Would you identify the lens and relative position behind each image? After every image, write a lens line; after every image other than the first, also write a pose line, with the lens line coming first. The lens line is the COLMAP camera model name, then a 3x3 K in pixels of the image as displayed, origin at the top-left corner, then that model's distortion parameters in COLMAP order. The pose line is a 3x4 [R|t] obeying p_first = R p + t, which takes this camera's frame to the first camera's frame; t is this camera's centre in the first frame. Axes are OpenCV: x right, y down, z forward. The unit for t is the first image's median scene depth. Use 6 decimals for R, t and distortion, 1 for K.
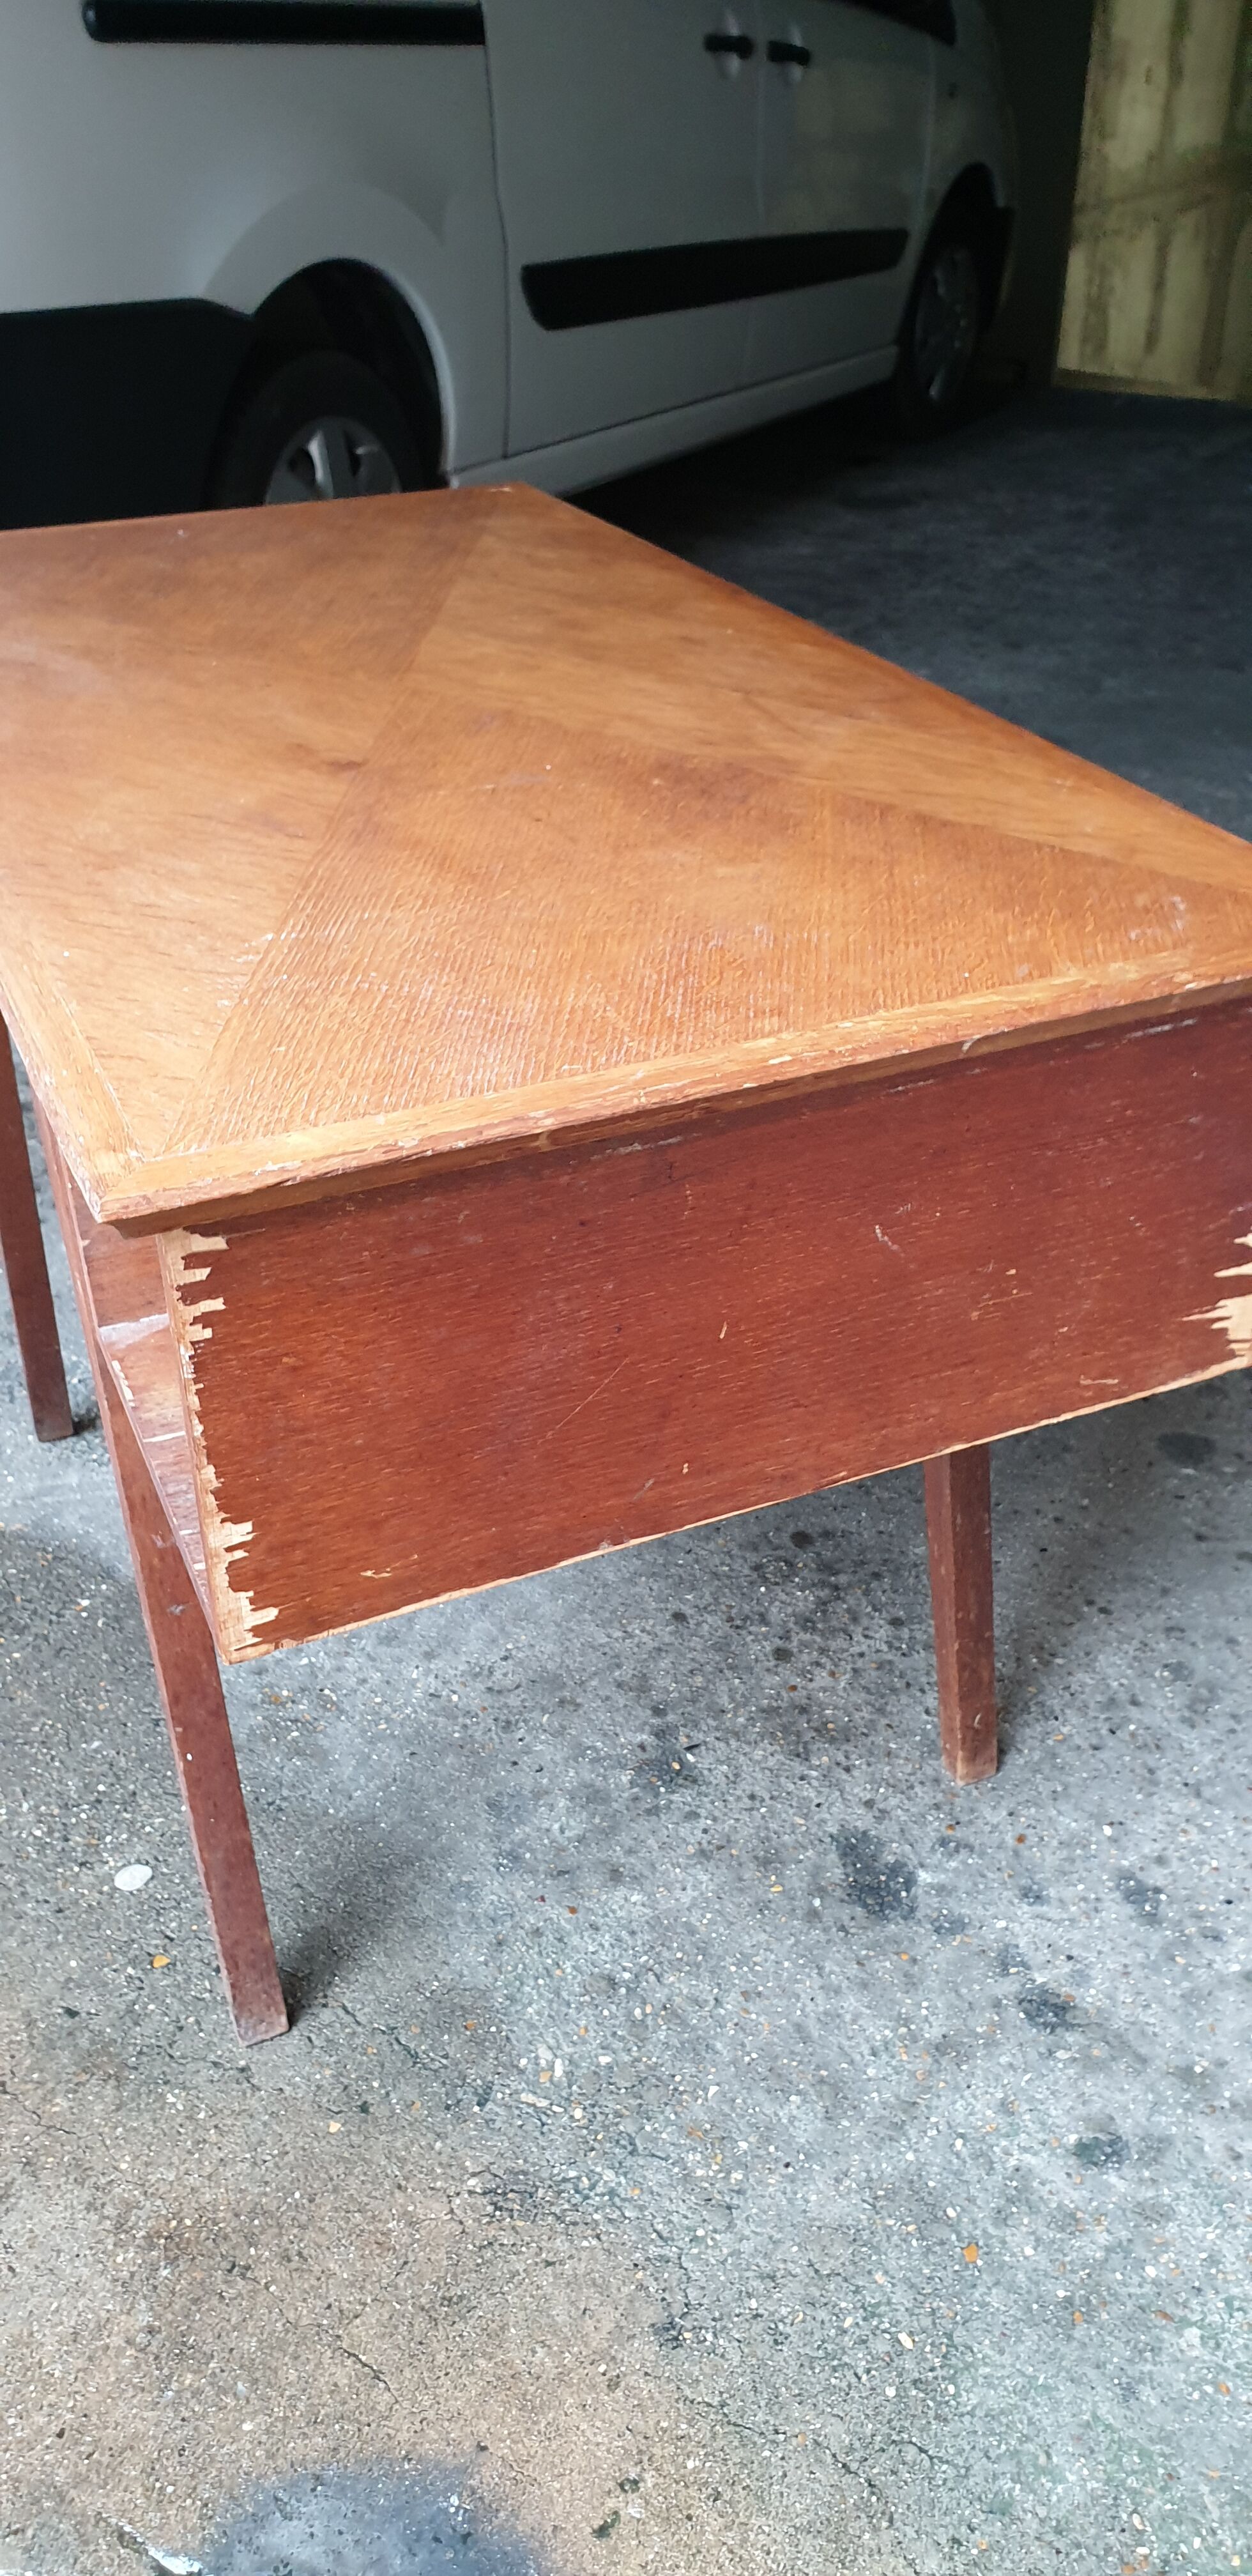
lens RADIAL K [[2018.3, 0, 607.3], [0, 2018.3, 1269.4], [0, 0, 1]] dist [0.011279, 0.012822]
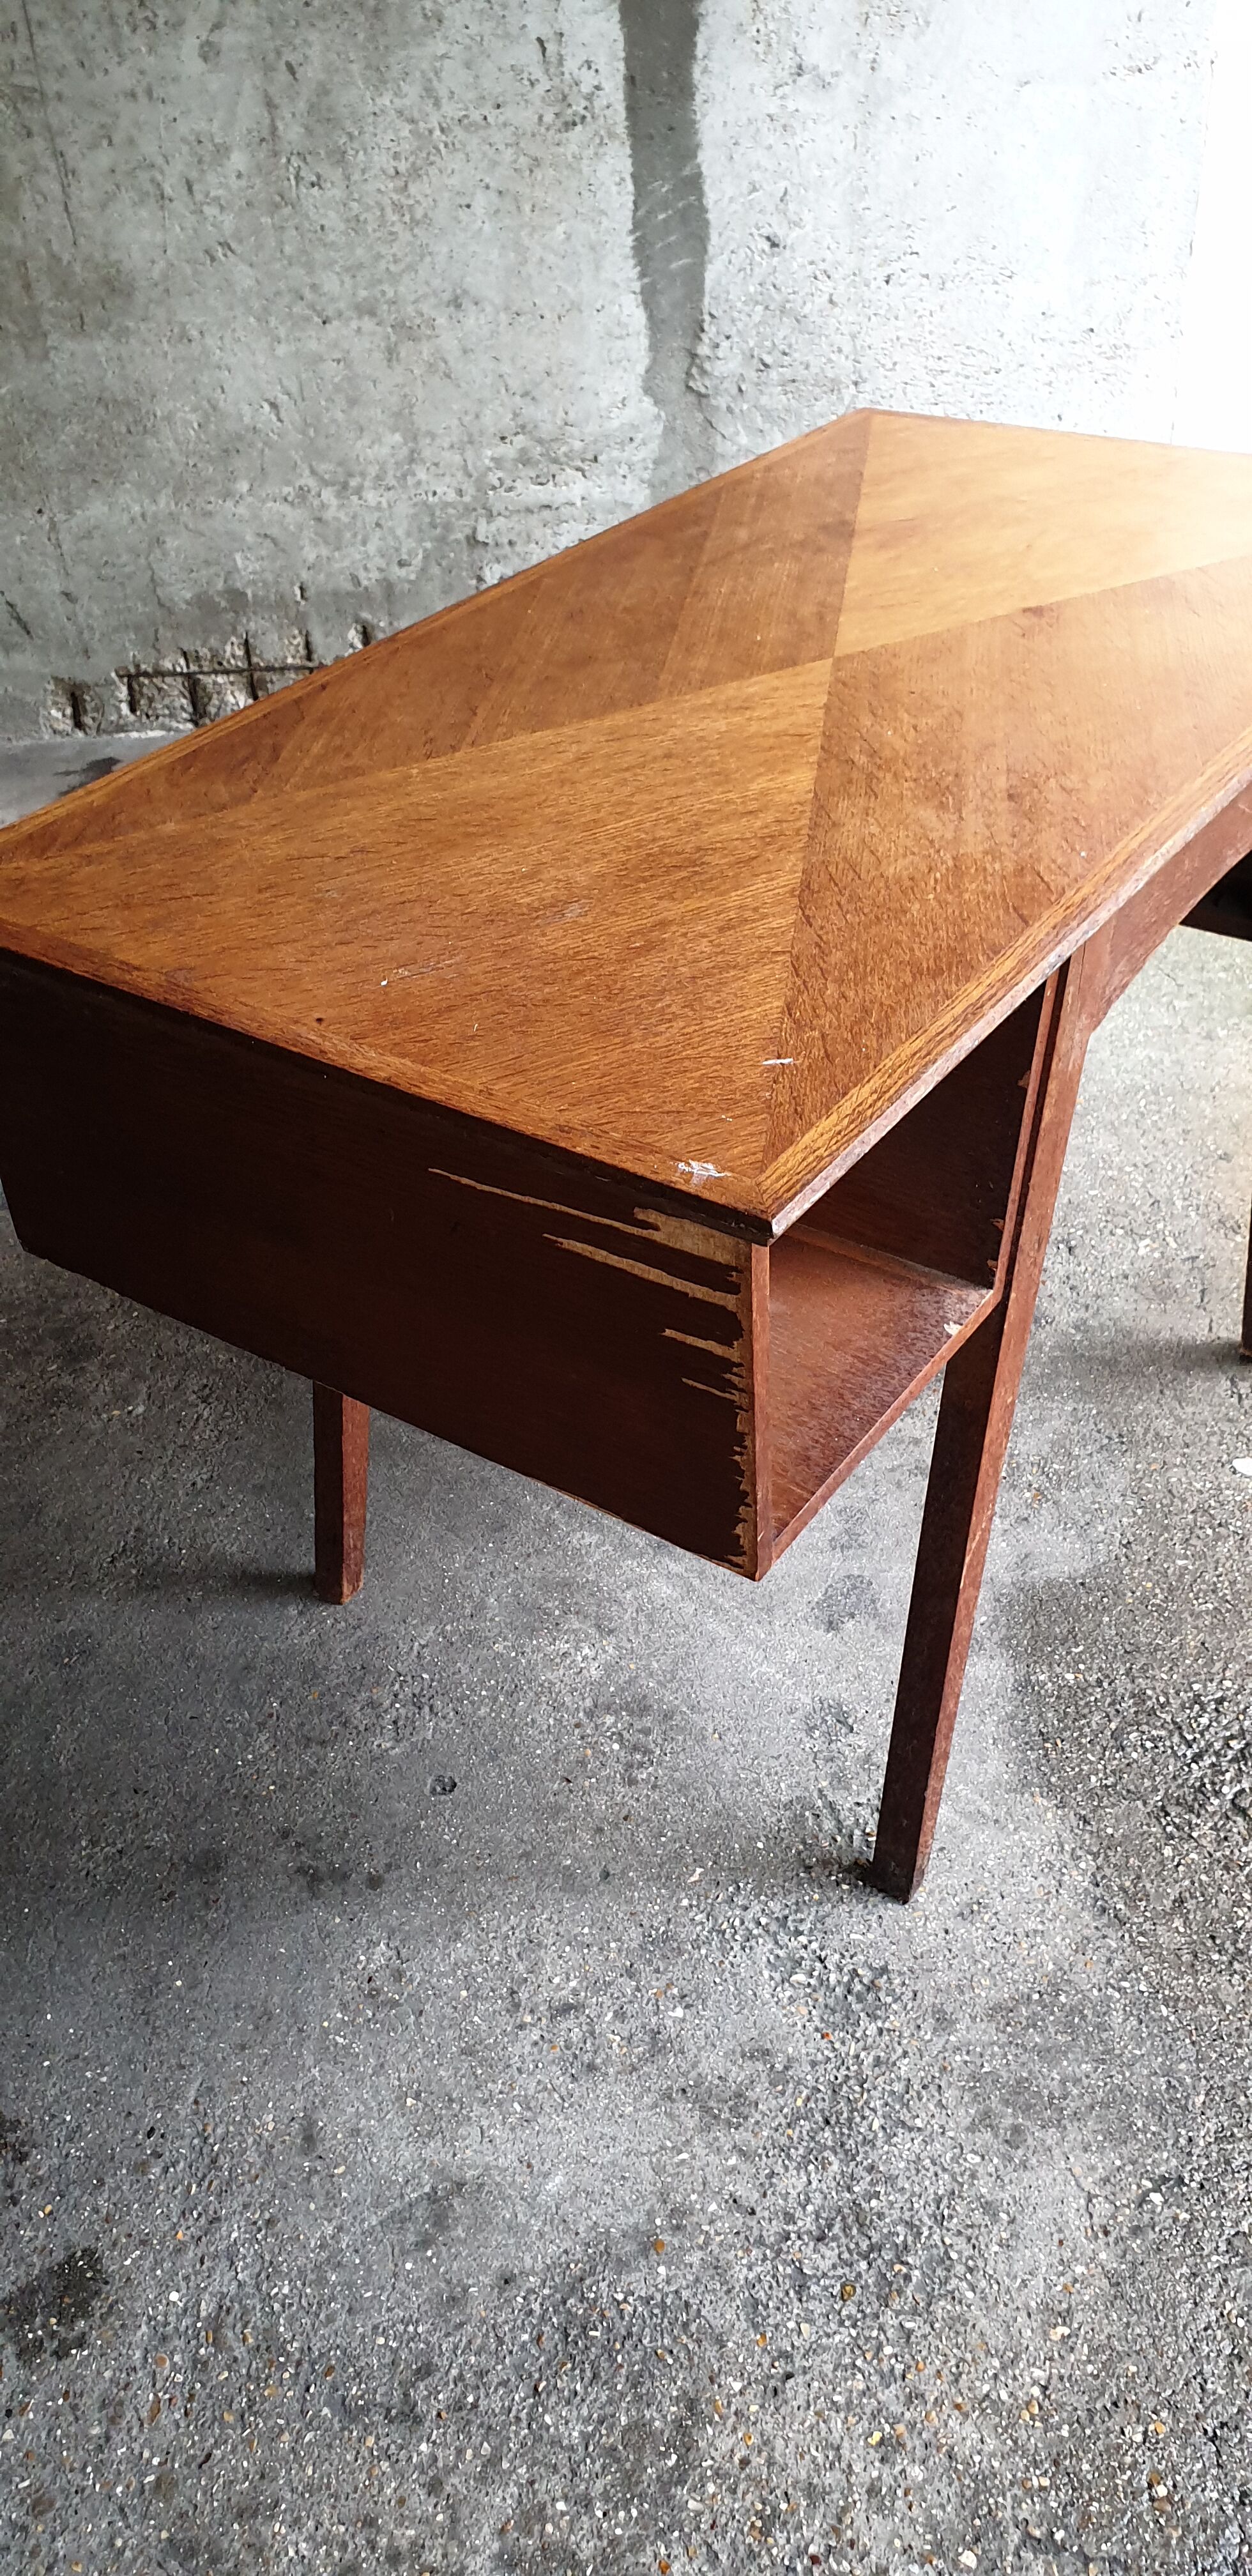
lens RADIAL K [[2018.3, 0, 596.2], [0, 2018.3, 1303.7], [0, 0, 1]] dist [0.011279, 0.012822]
pose [[-0.507268, -0.502956, 0.699796, -0.916753], [0.511201, 0.478121, 0.714194, -0.920508], [-0.693796, 0.720024, 0.014576, 1.262021]]
